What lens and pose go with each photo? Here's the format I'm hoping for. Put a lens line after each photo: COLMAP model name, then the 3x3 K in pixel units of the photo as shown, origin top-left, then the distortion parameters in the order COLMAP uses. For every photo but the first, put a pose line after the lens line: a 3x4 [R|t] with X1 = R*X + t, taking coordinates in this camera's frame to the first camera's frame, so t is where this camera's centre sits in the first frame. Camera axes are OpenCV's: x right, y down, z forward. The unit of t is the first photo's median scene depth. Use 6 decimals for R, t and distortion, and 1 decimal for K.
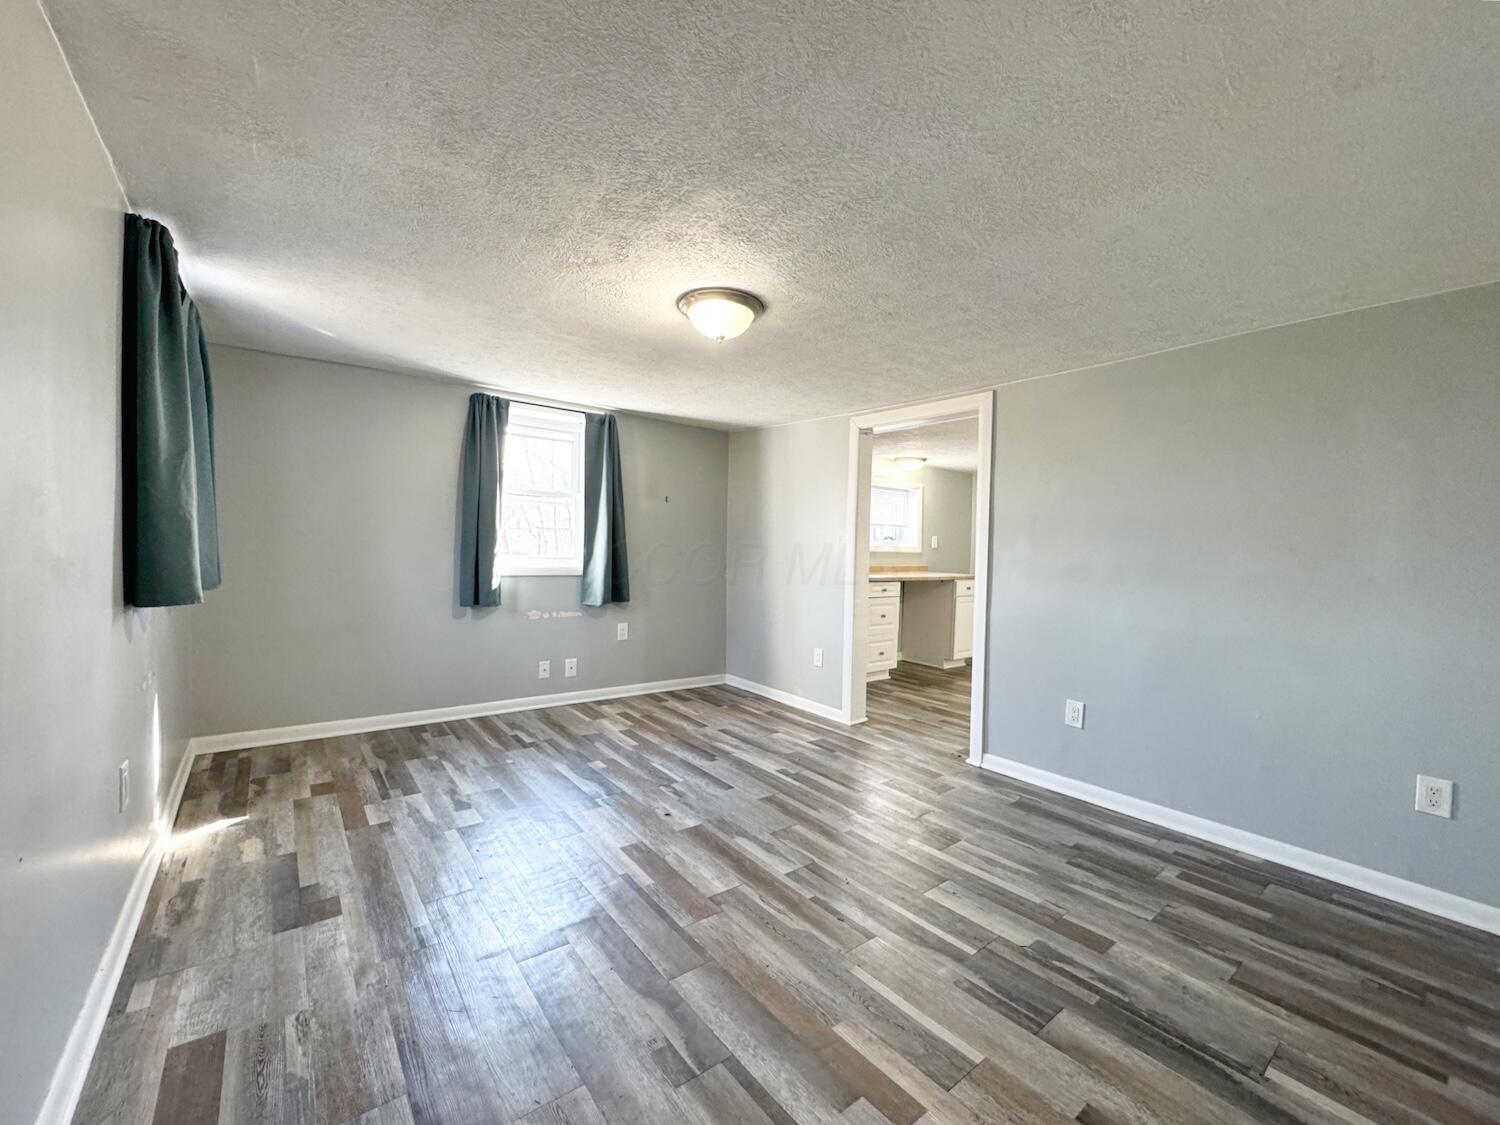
lens RADIAL K [[613.1, 0, 750.0], [0, 613.1, 562.5], [0, 0, 1]] dist [-0.001933, -0.000088]
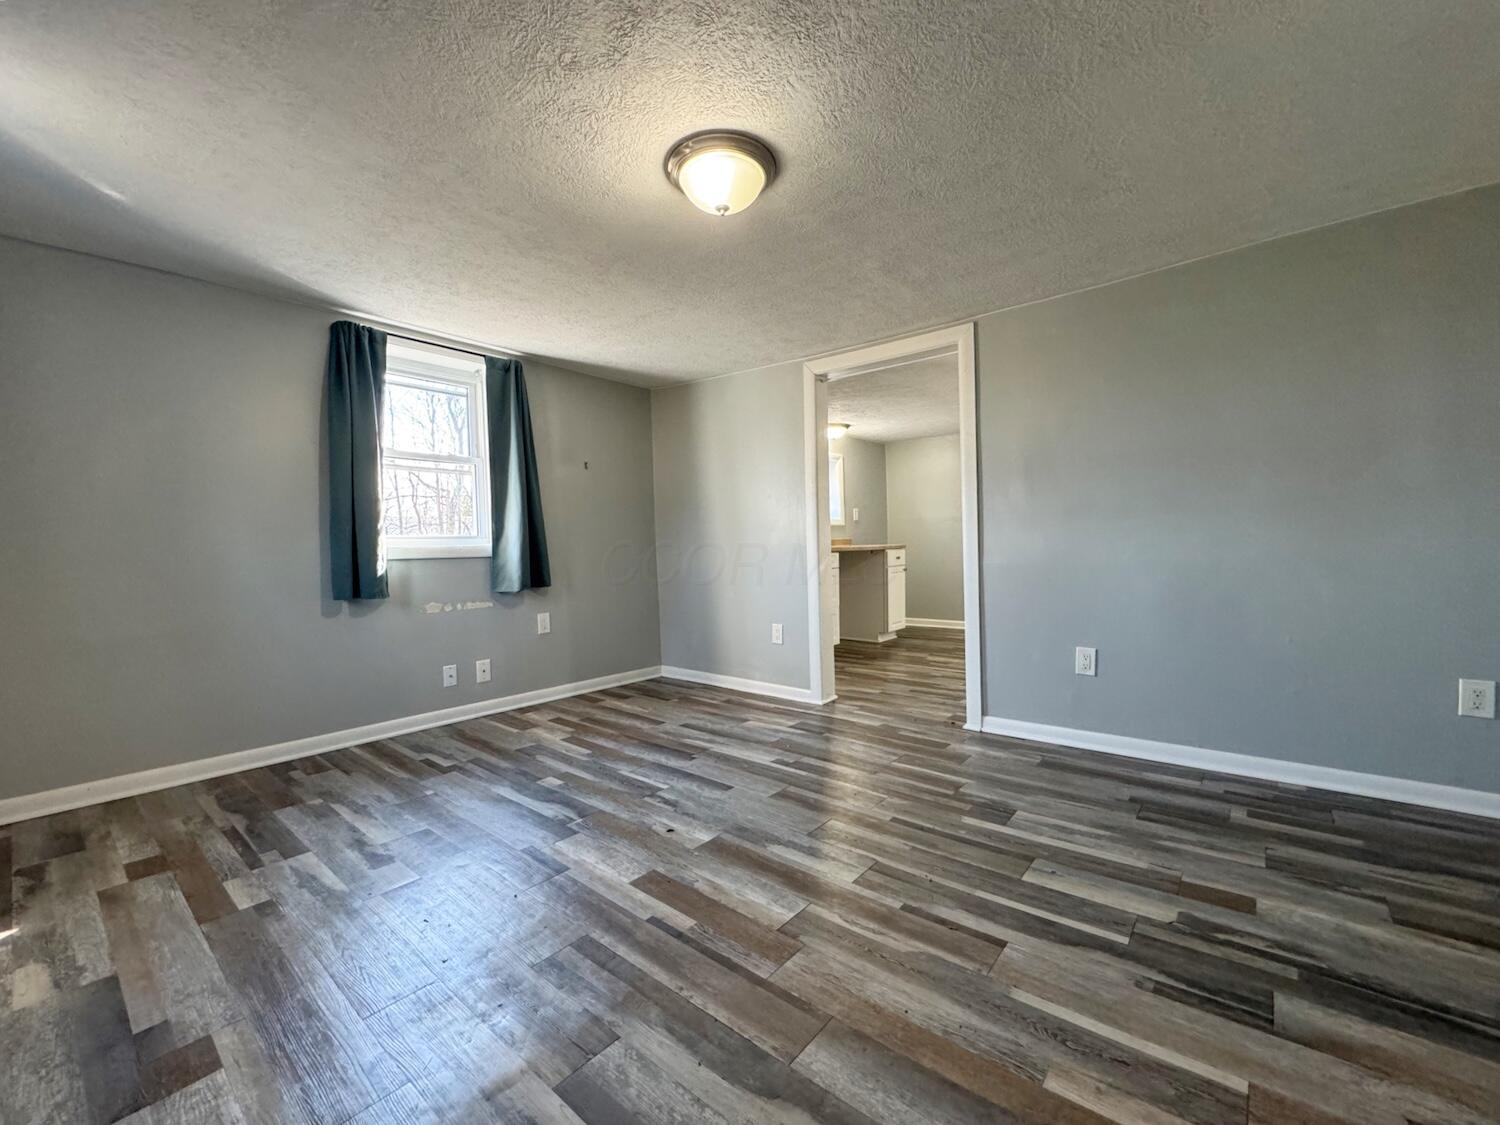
lens RADIAL K [[619.3, 0, 750.0], [0, 619.3, 562.5], [0, 0, 1]] dist [-0.001184, 0.000383]
pose [[0.976380, -0.055178, 0.208896, -0.160216], [0.055079, 0.998462, 0.006295, 0.061626], [-0.208922, 0.005359, 0.977918, 0.179155]]
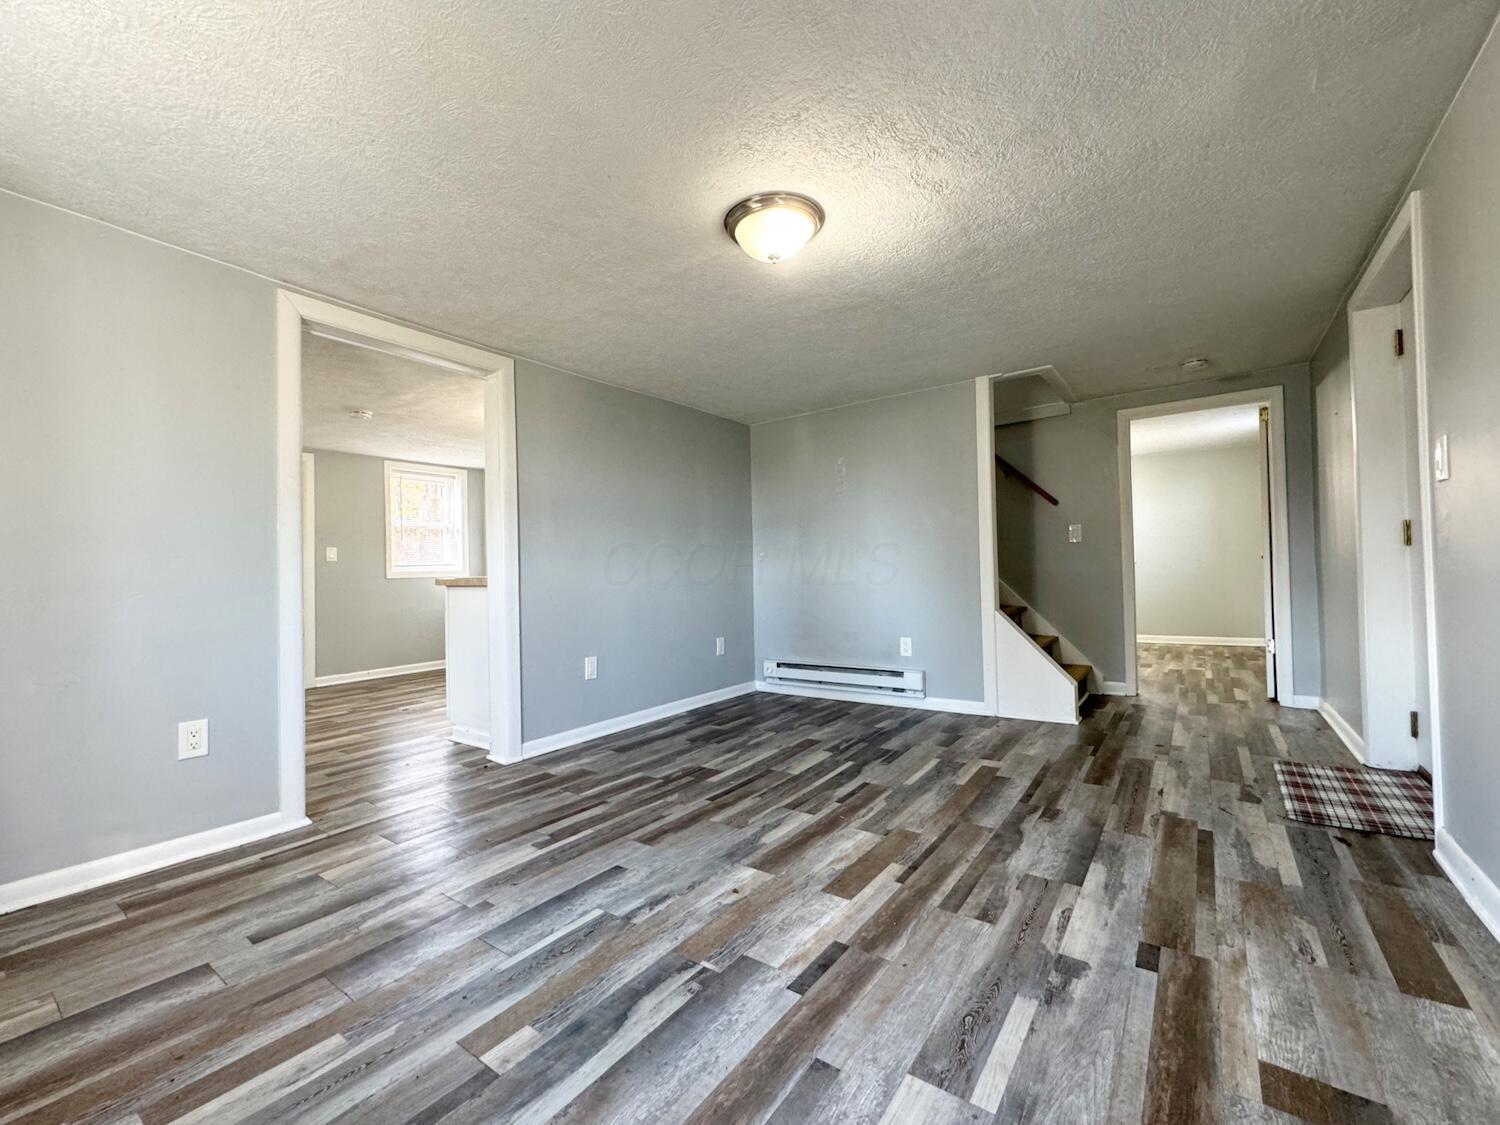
lens RADIAL K [[619.3, 0, 750.0], [0, 619.3, 562.5], [0, 0, 1]] dist [-0.001184, 0.000383]
pose [[-0.274810, -0.005083, 0.961485, -0.697088], [0.042175, 0.998960, 0.017336, 0.035269], [-0.960573, 0.045314, -0.274310, 1.019338]]
